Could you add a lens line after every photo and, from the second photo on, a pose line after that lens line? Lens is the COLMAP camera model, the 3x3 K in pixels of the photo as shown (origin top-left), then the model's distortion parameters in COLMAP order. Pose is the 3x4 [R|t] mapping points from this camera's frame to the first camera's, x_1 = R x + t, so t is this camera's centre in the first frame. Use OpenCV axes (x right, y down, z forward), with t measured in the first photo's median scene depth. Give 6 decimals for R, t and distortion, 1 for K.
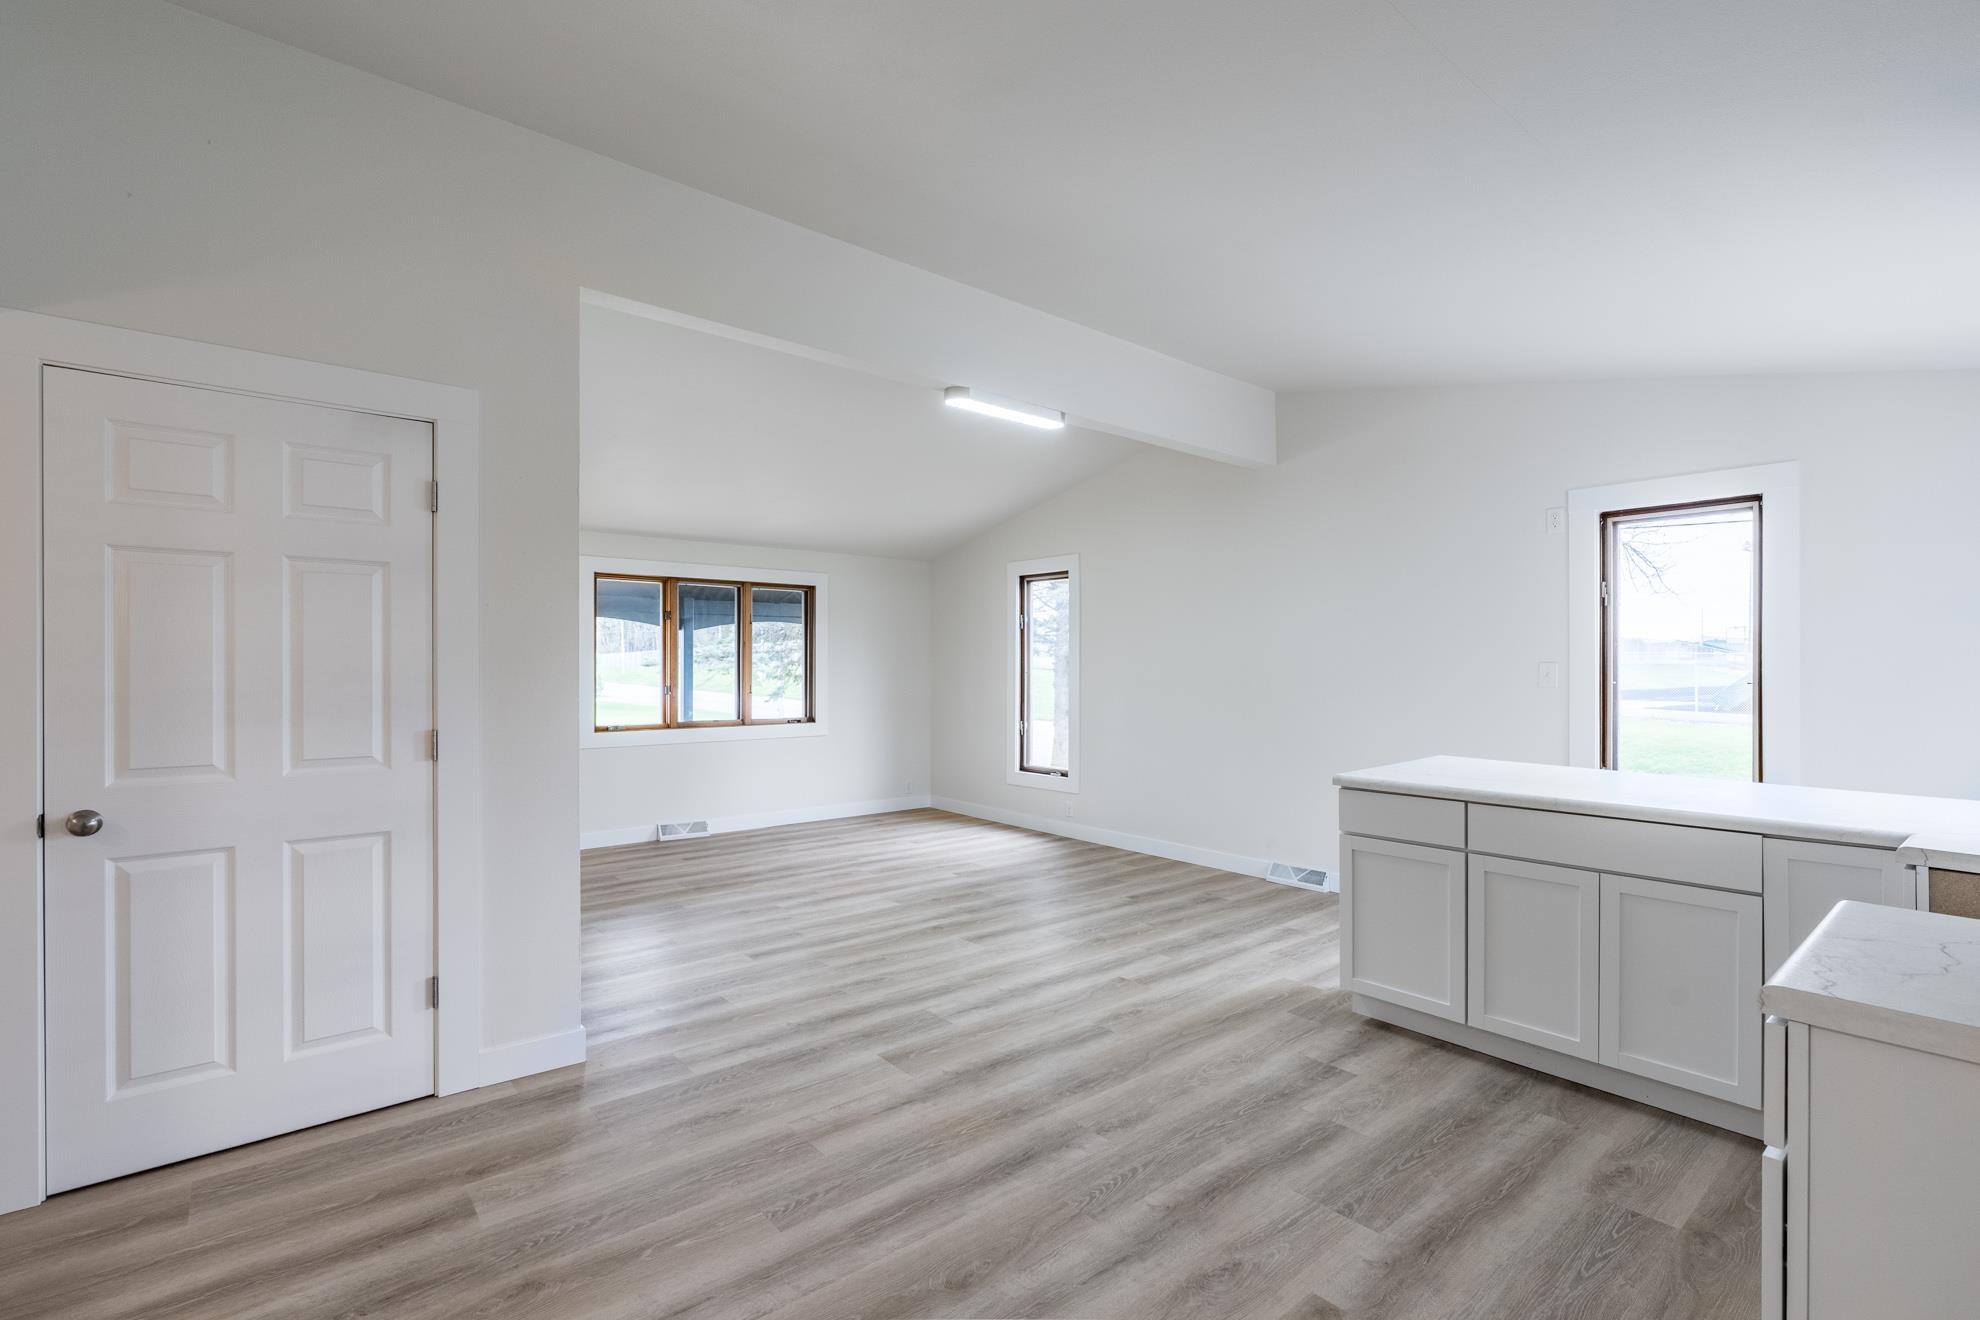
lens RADIAL K [[882.3, 0, 946.8], [0, 882.3, 658.0], [0, 0, 1]] dist [-0.002041, -0.000136]
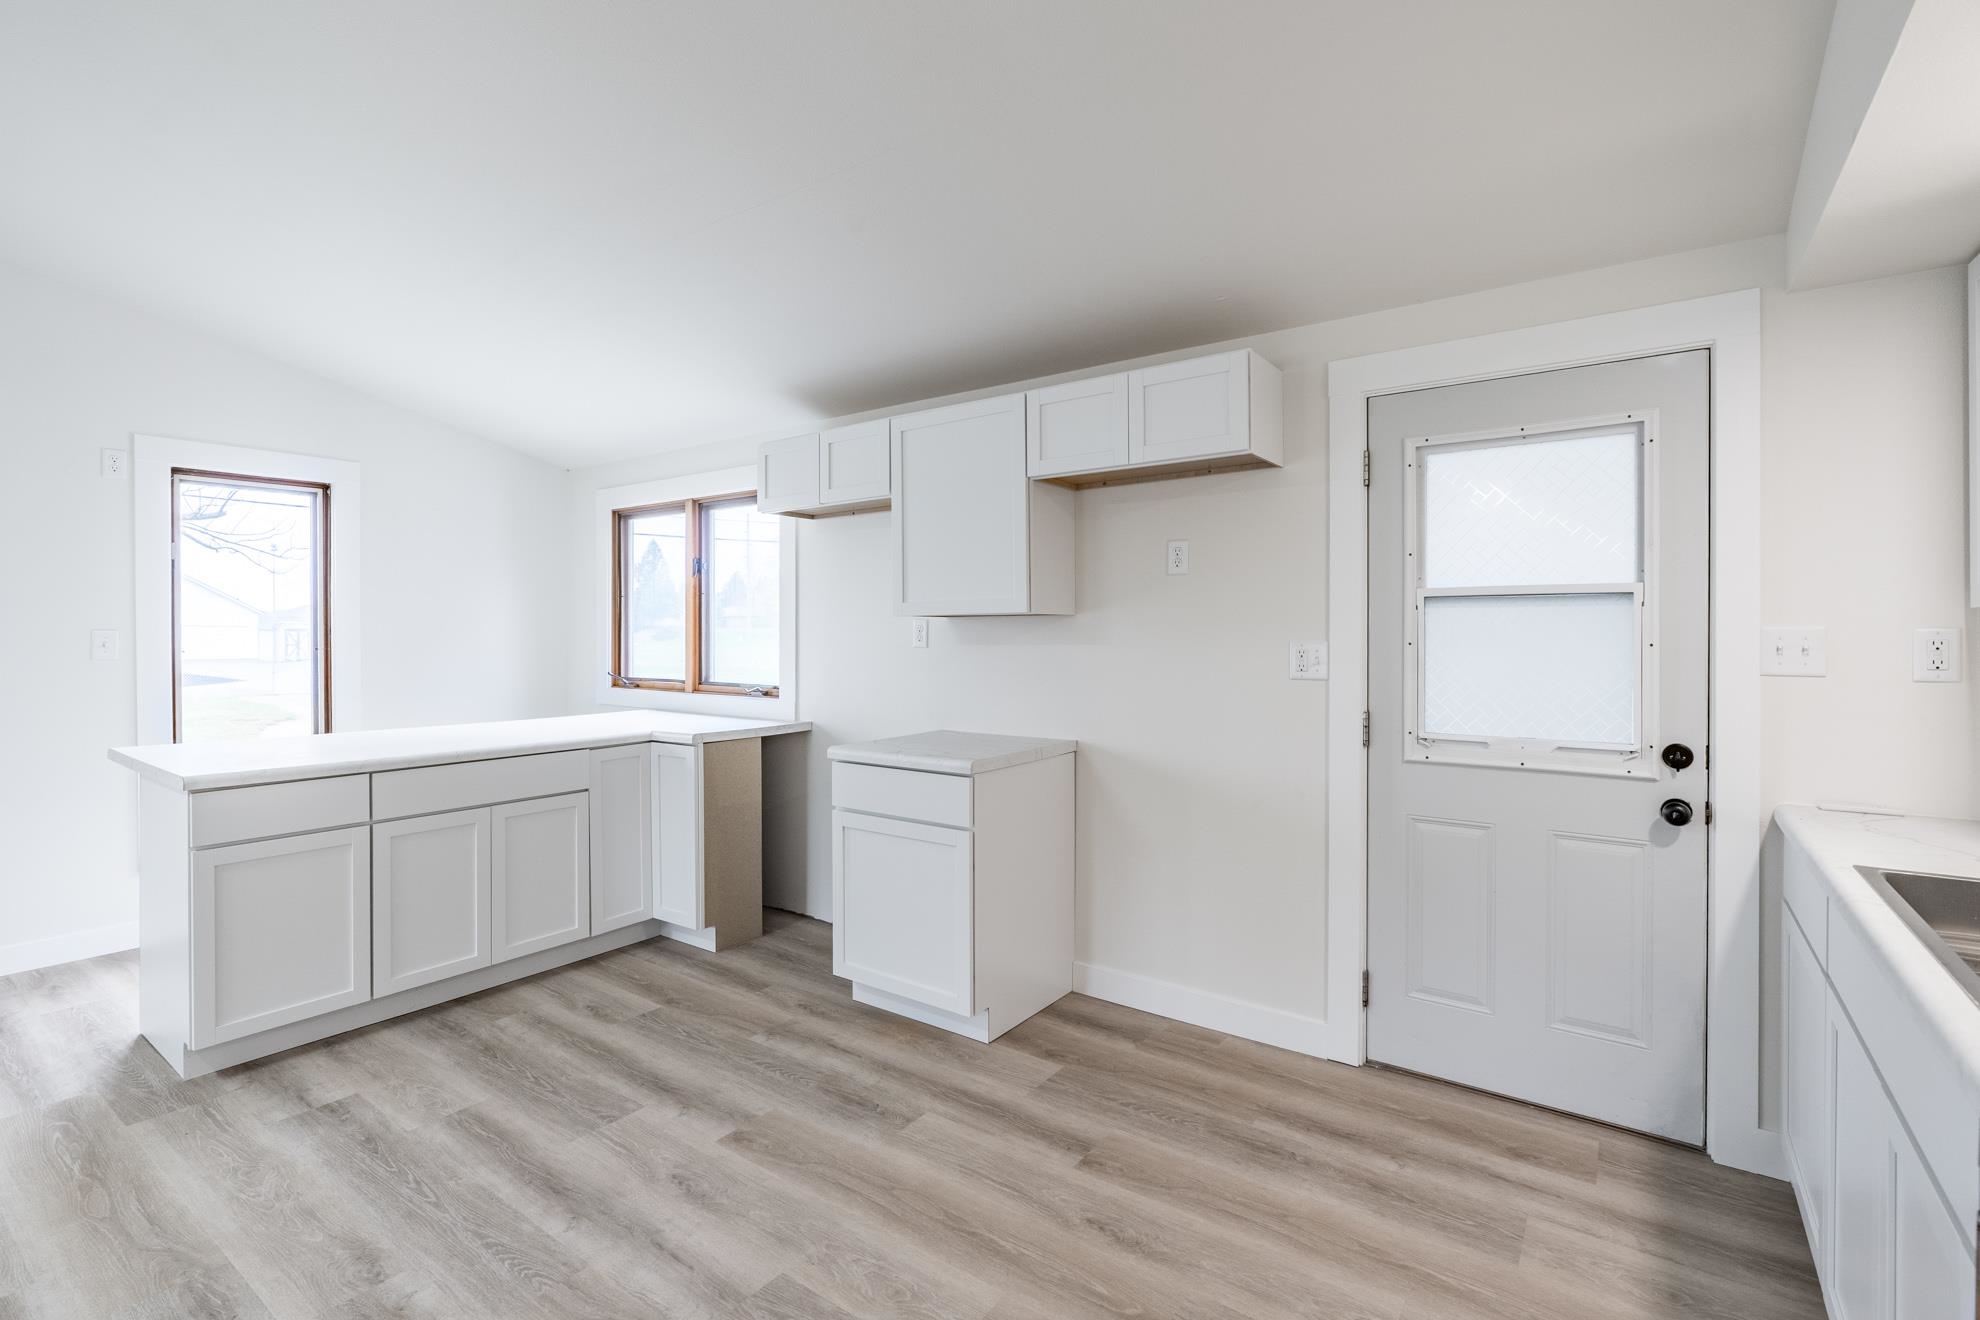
lens RADIAL K [[910.9, 0, 1013.3], [0, 910.9, 632.3], [0, 0, 1]] dist [-0.002644, -0.000007]
pose [[-0.282325, -0.001443, 0.959318, -0.589519], [-0.007673, 0.999970, -0.000754, 0.003185], [-0.959288, -0.007574, -0.282328, 0.614654]]
